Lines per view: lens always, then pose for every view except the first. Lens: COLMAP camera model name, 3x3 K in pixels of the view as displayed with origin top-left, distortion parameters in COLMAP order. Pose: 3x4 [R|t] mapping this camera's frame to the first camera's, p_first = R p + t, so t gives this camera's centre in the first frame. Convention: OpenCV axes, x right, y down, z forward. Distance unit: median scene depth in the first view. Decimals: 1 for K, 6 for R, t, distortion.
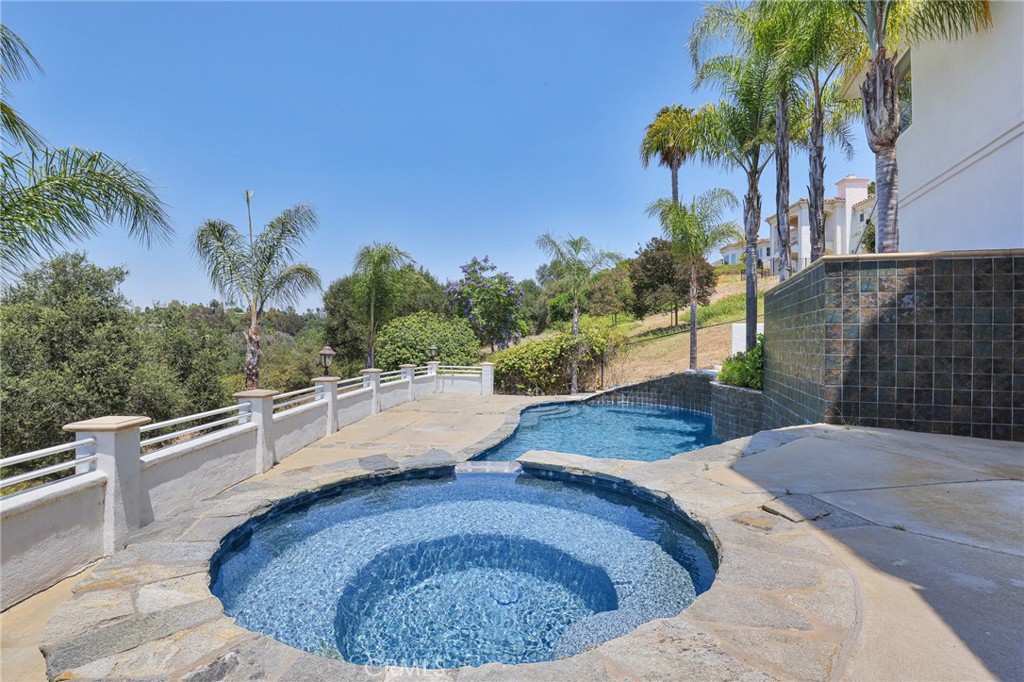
lens RADIAL K [[484.7, 0, 519.1], [0, 484.7, 341.4], [0, 0, 1]] dist [-0.028276, 0.001408]
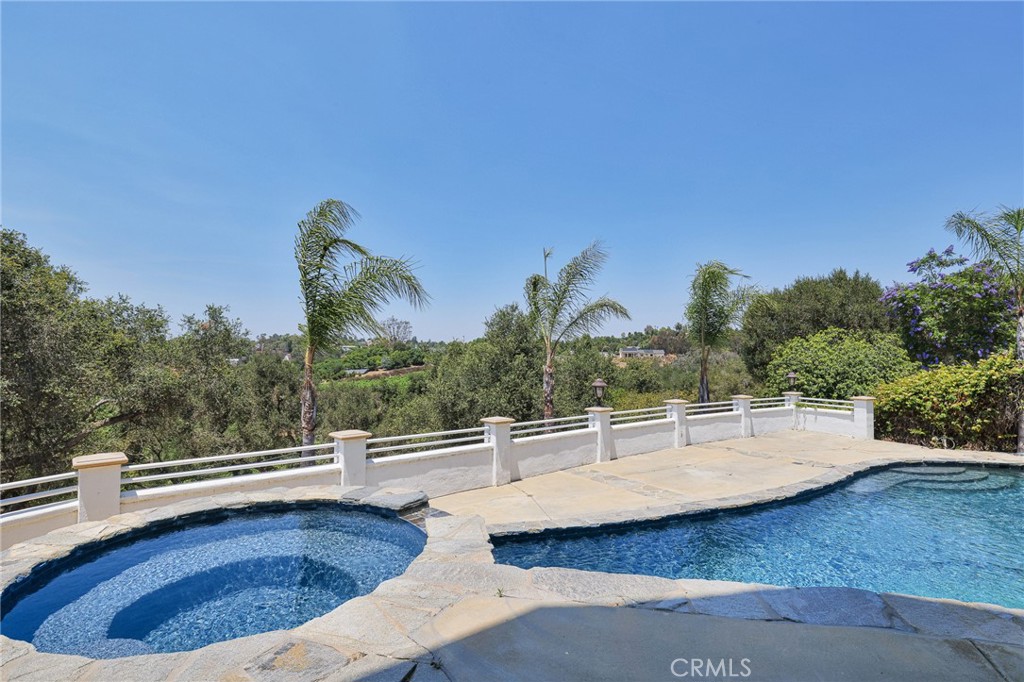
lens RADIAL K [[484.7, 0, 517.6], [0, 484.7, 339.0], [0, 0, 1]] dist [-0.028276, 0.001408]
pose [[0.626166, -0.041211, -0.778600, 0.183778], [0.008118, 0.998893, -0.046342, -0.016302], [0.779648, 0.022697, 0.625807, 0.103236]]
